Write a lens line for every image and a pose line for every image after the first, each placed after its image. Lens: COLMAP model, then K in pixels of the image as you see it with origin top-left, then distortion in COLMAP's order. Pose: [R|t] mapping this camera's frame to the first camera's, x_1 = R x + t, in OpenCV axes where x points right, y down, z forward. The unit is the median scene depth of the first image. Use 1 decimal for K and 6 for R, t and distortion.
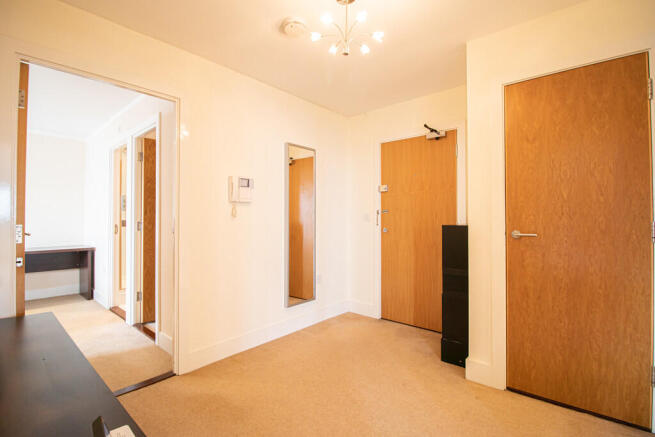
lens RADIAL K [[305.0, 0, 326.7], [0, 305.0, 215.4], [0, 0, 1]] dist [-0.028892, -0.000724]
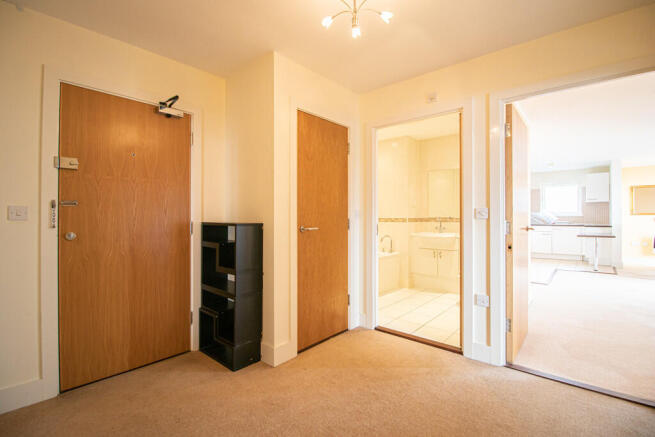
lens RADIAL K [[305.0, 0, 326.7], [0, 305.0, 215.4], [0, 0, 1]] dist [-0.028892, -0.000724]
pose [[-0.023059, 0.007740, 0.999704, -0.653143], [-0.011815, 0.999898, -0.008014, 0.013880], [-0.999664, -0.011996, -0.022965, 0.894014]]
